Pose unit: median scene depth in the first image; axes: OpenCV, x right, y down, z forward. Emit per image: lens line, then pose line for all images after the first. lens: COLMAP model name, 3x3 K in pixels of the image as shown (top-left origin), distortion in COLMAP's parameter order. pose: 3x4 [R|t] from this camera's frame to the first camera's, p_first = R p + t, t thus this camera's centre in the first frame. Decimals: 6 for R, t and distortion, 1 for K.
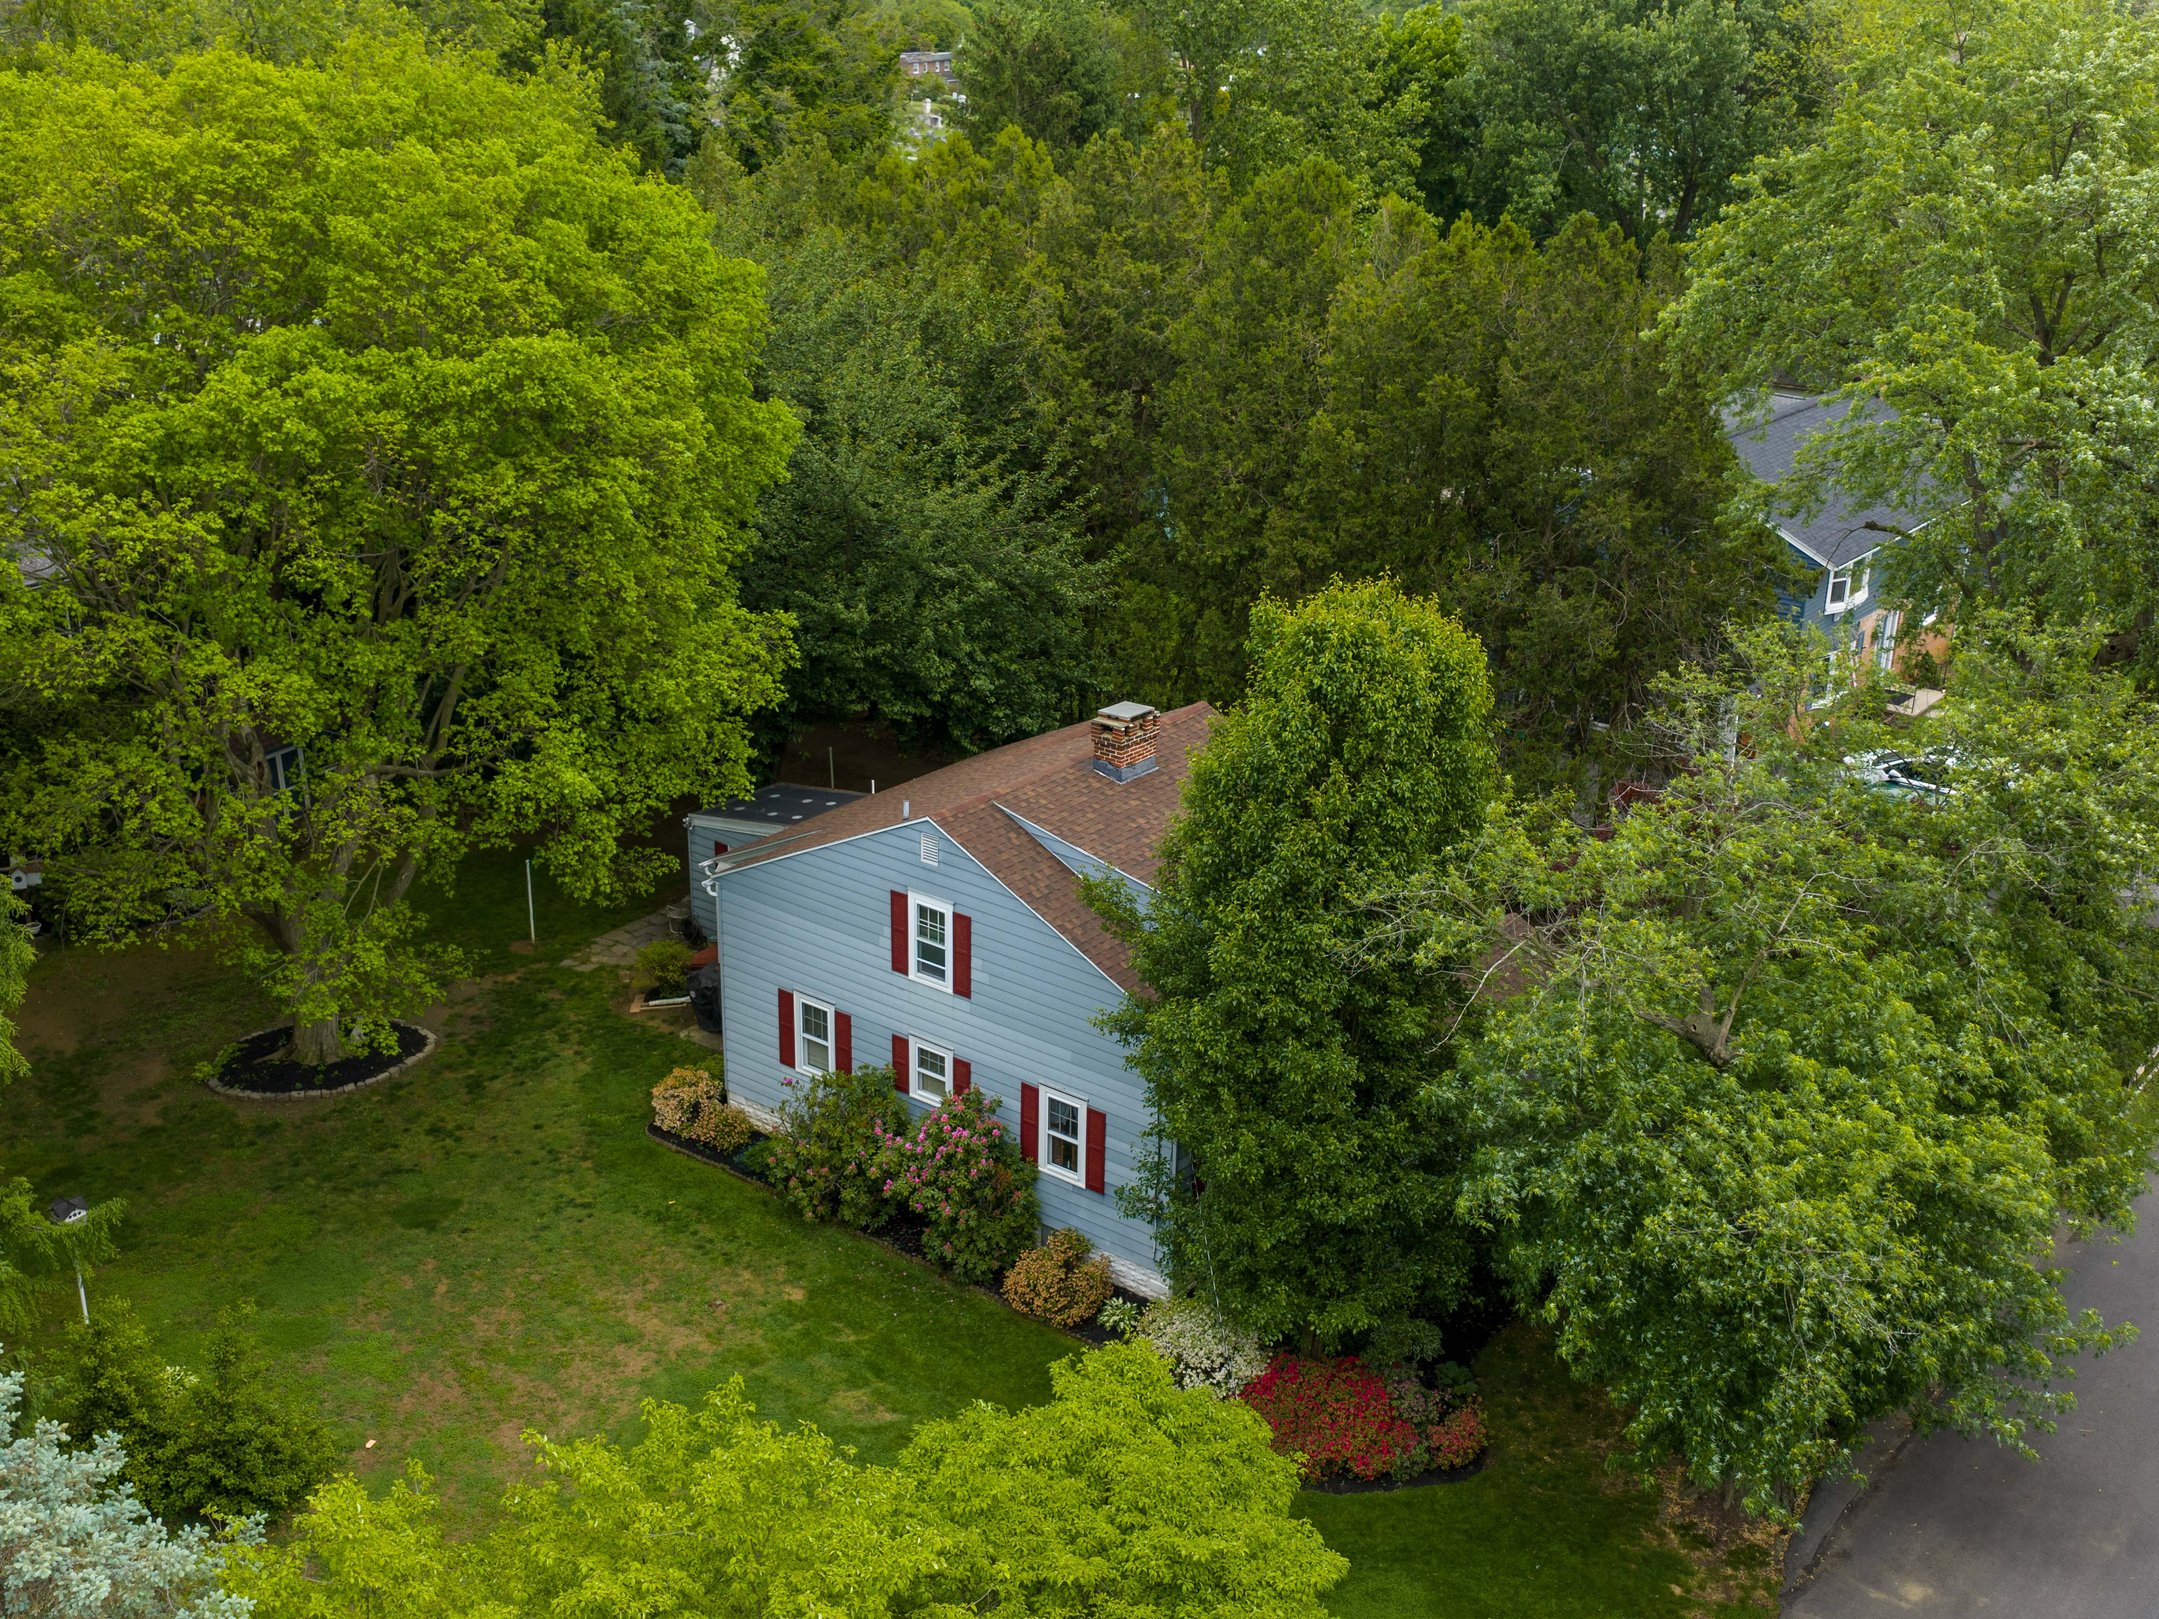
lens RADIAL K [[2388.0, 0, 1074.1], [0, 2388.0, 805.9], [0, 0, 1]] dist [0.012775, 0.000000]
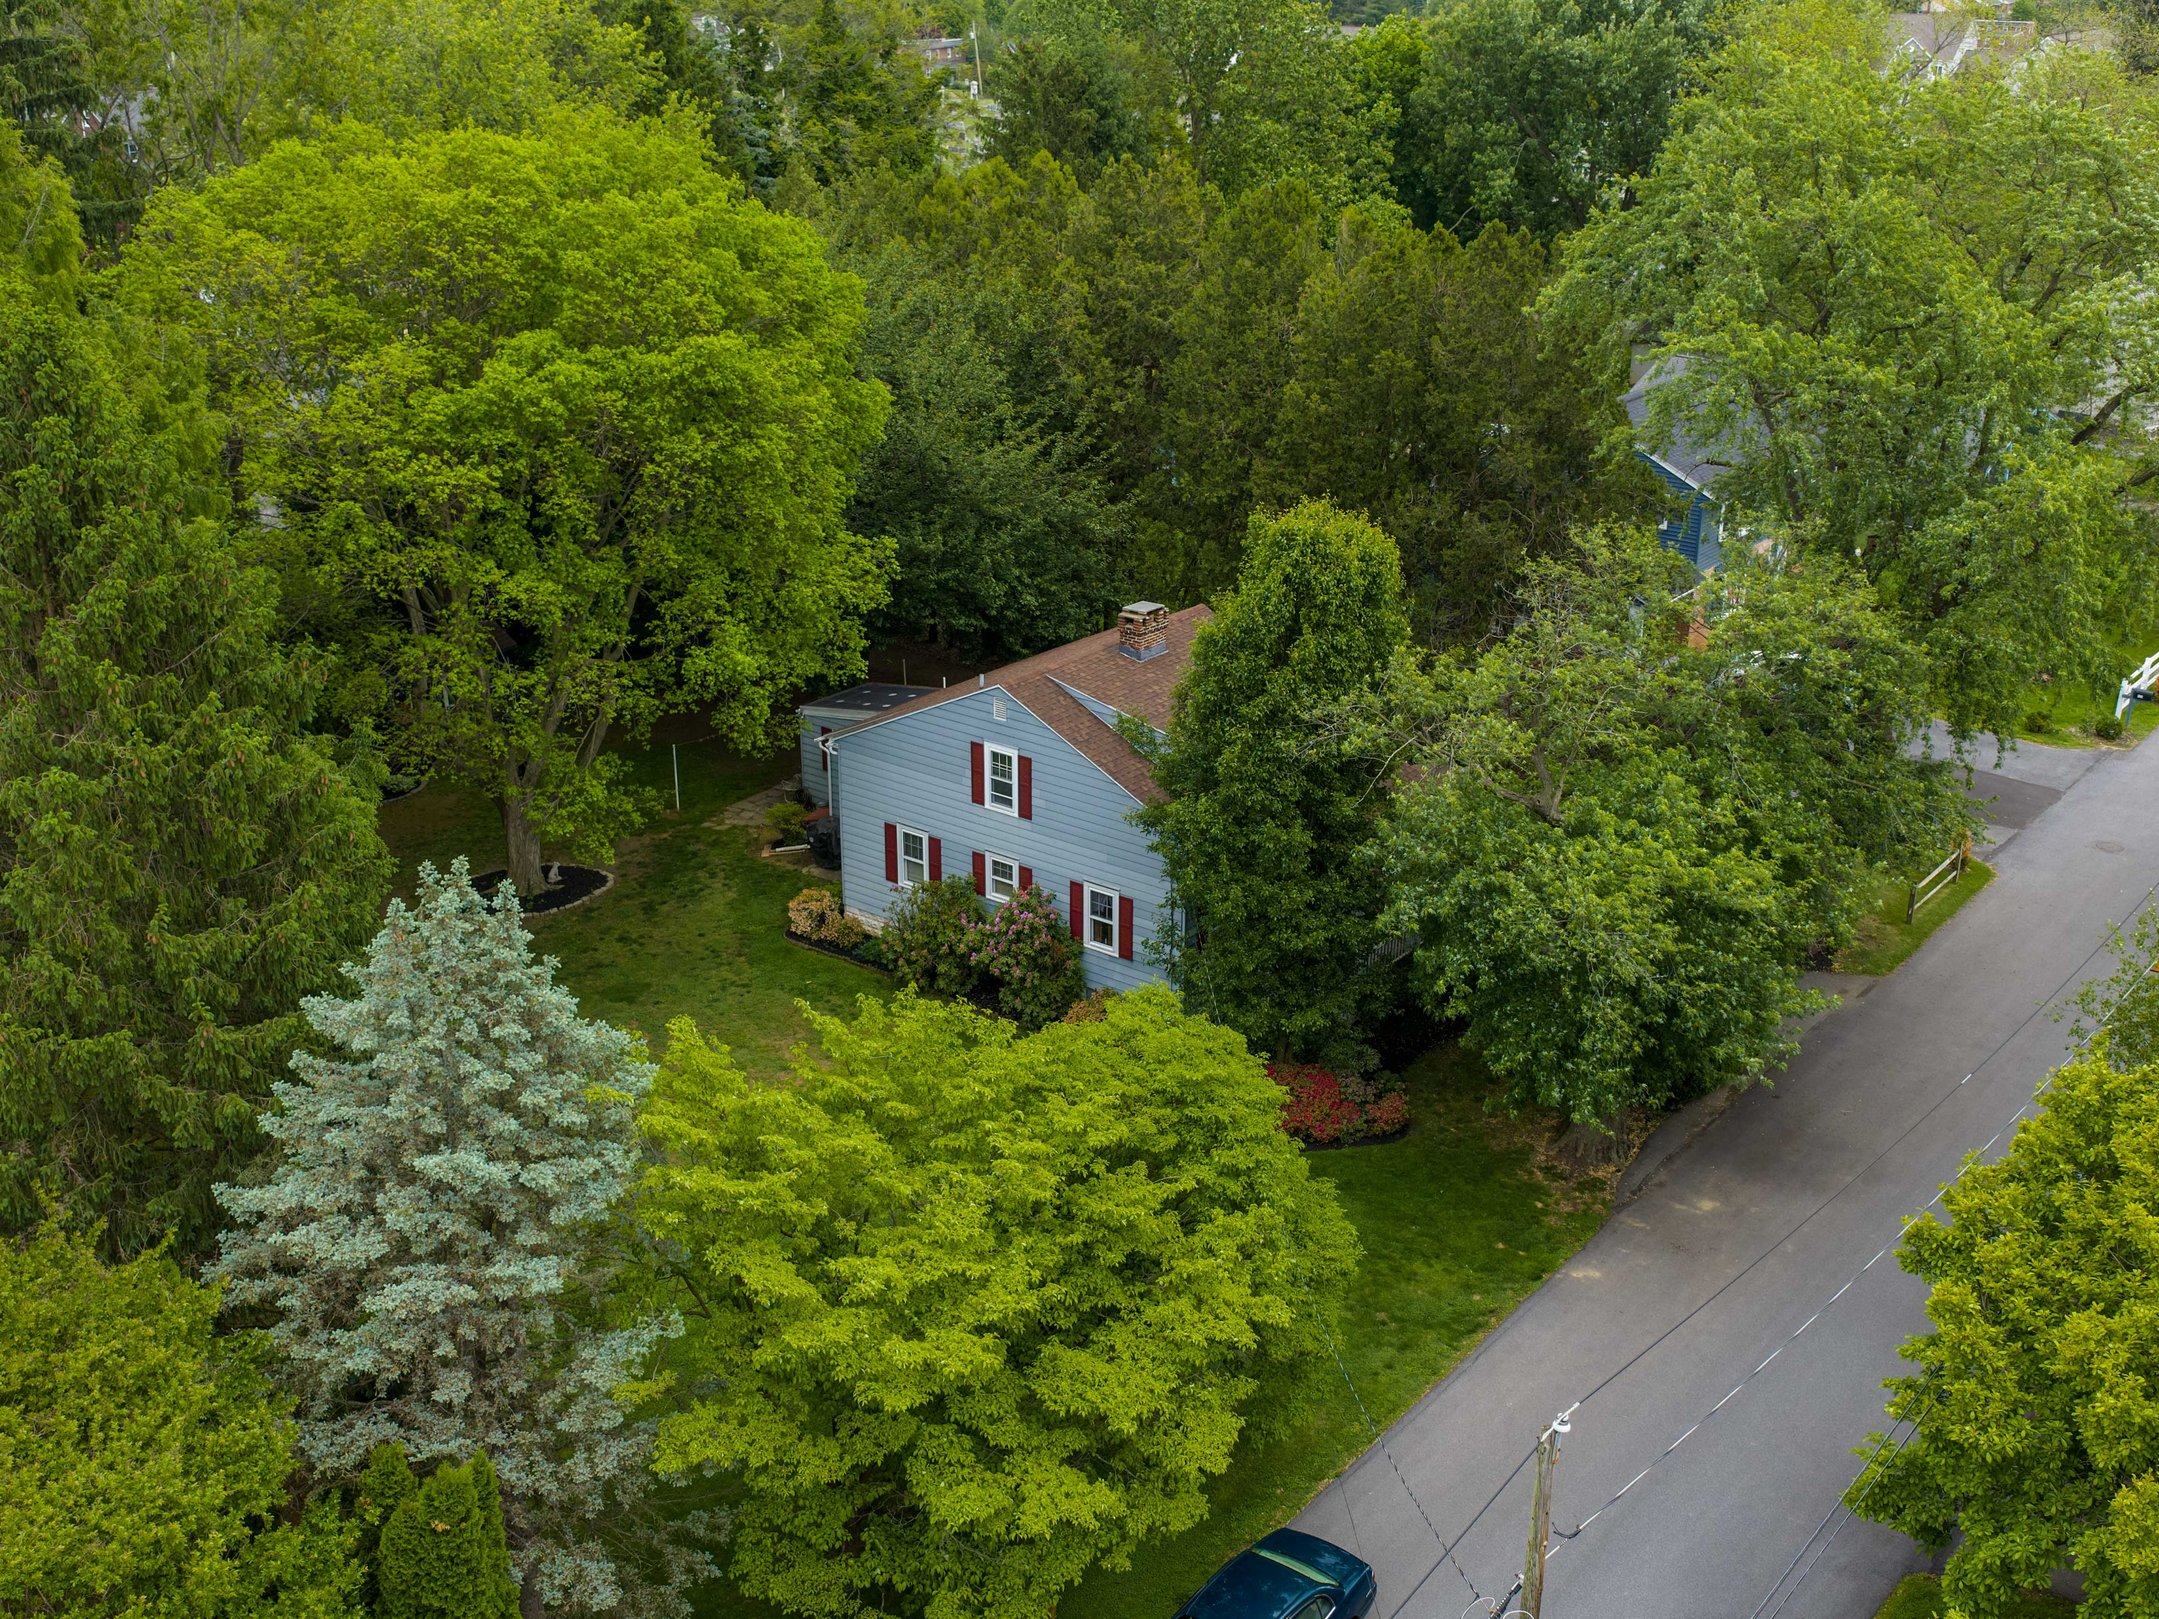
lens RADIAL K [[2388.0, 0, 1060.6], [0, 2388.0, 810.1], [0, 0, 1]] dist [0.012775, 0.000000]
pose [[0.999823, -0.014331, -0.012218, -0.010546], [0.014481, 0.999820, 0.012279, 0.059072], [0.012040, -0.012454, 0.999850, -0.353980]]
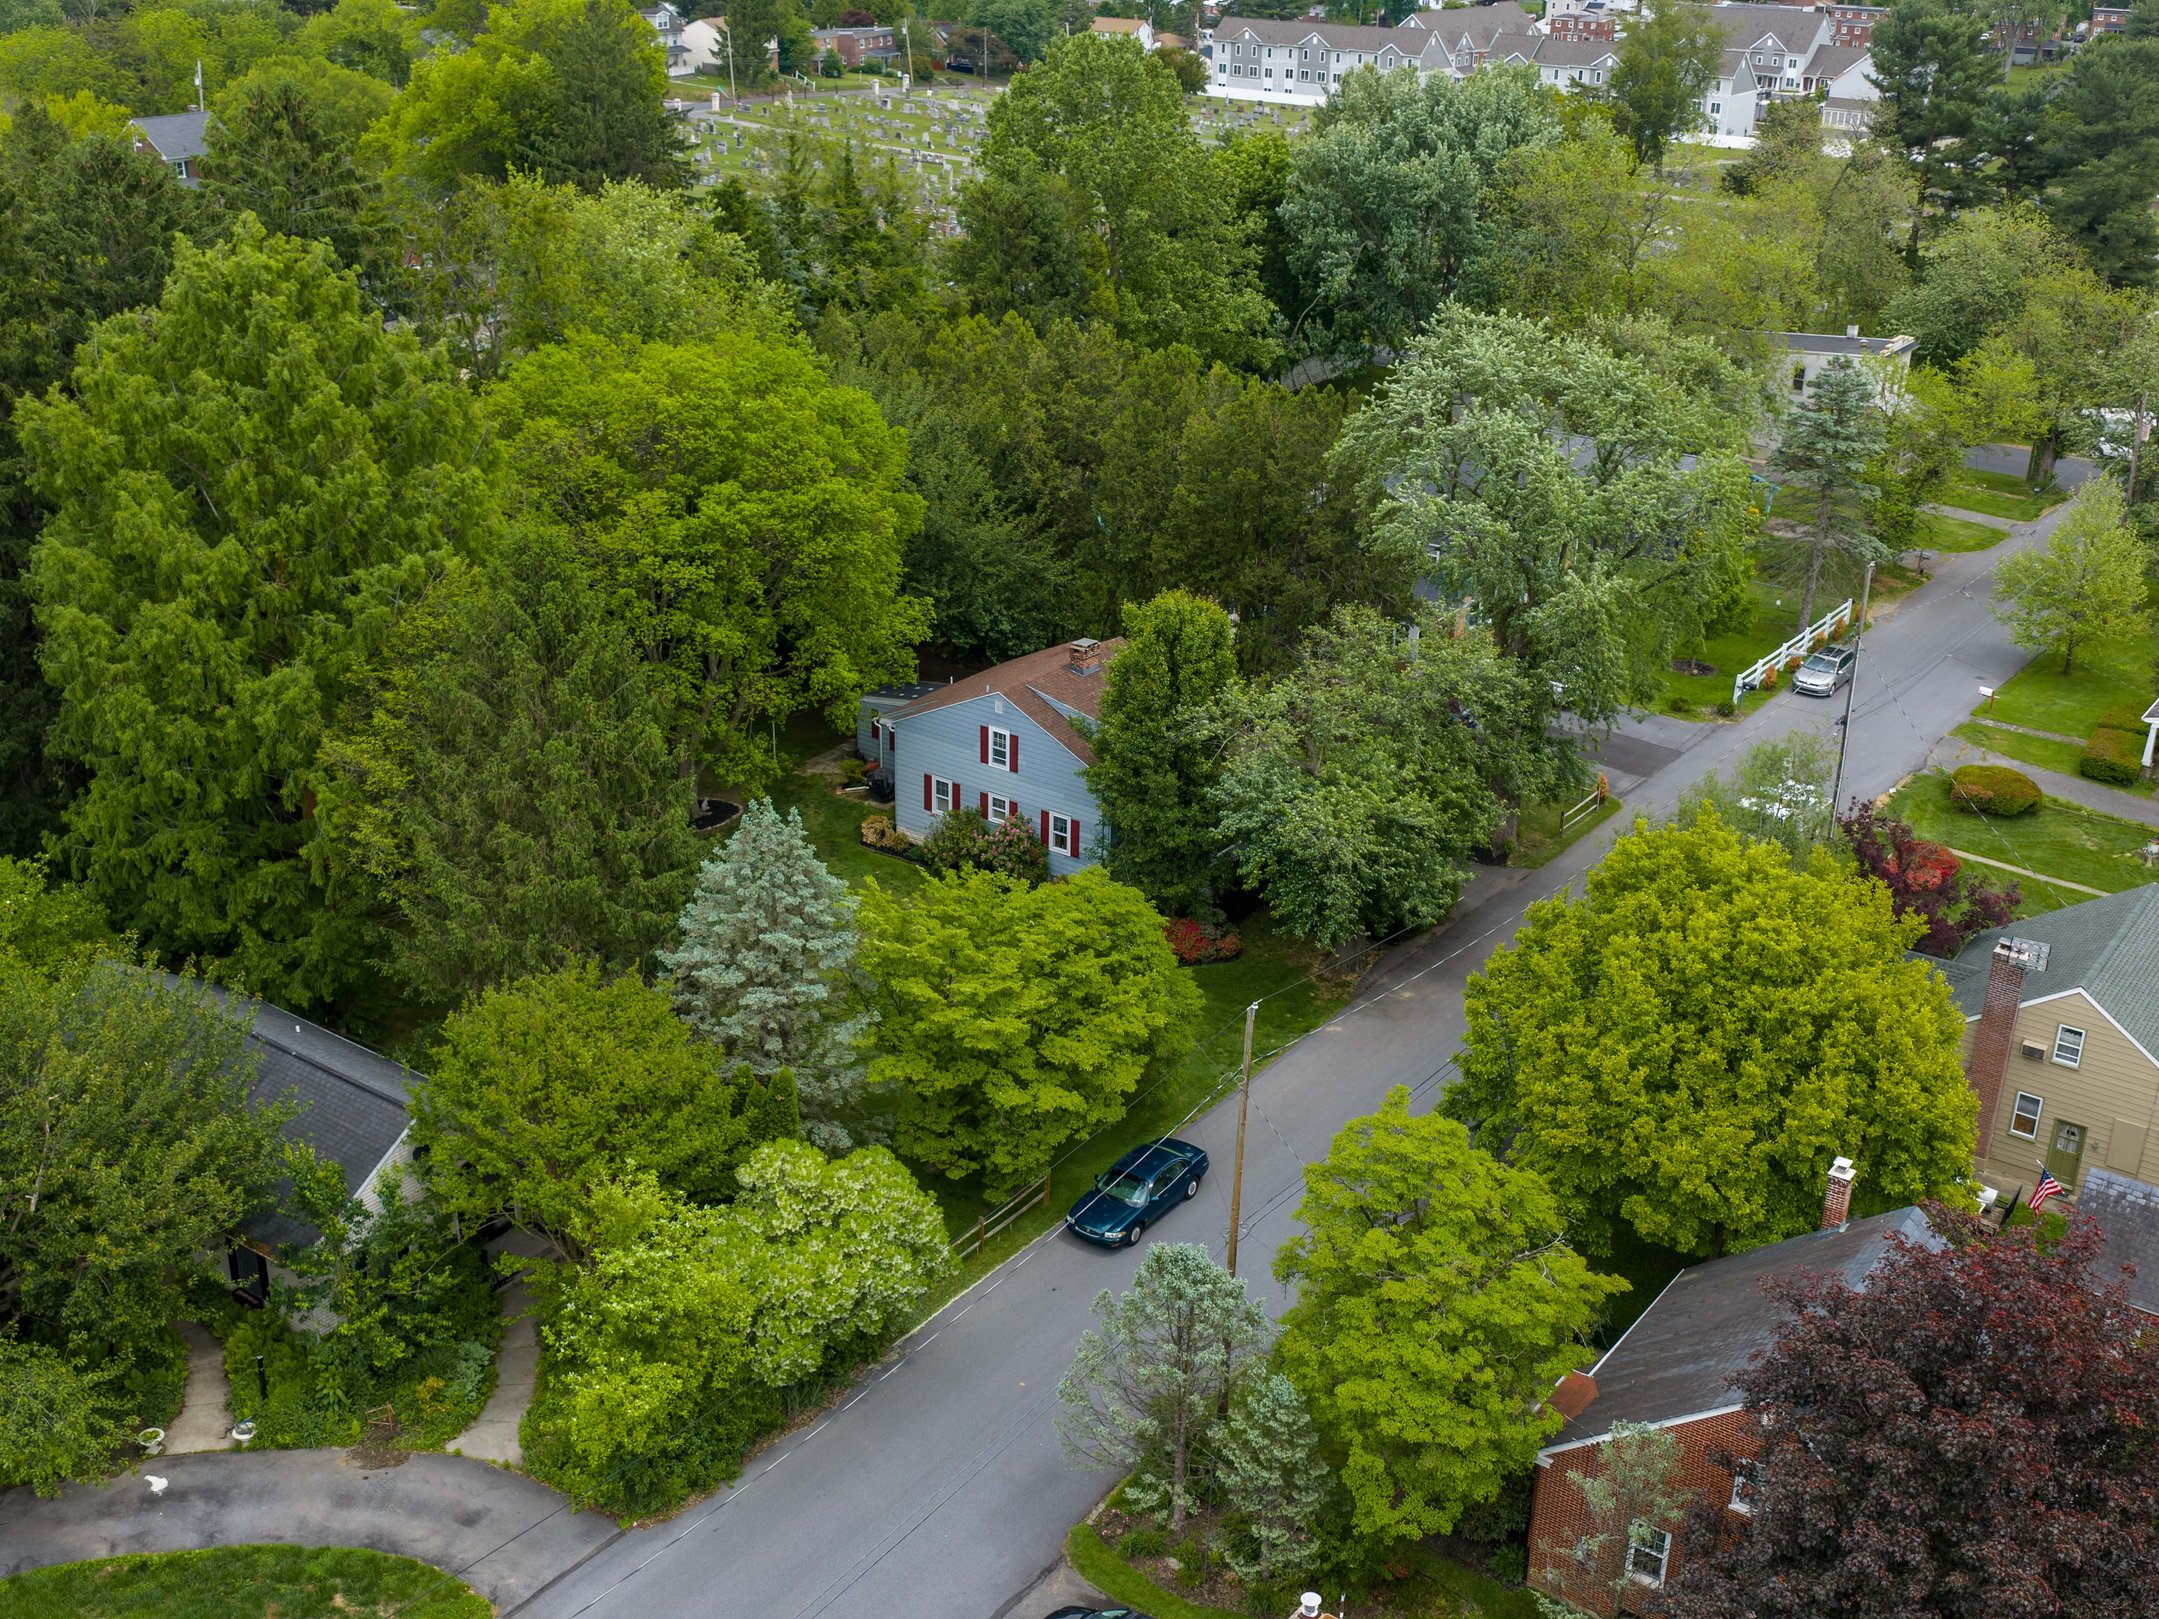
lens RADIAL K [[2388.0, 0, 1046.7], [0, 2388.0, 854.7], [0, 0, 1]] dist [0.012775, 0.000000]
pose [[0.999718, -0.012745, 0.020045, -0.062320], [0.011537, 0.998178, 0.059231, 0.025049], [-0.020764, -0.058983, 0.998043, -1.242945]]
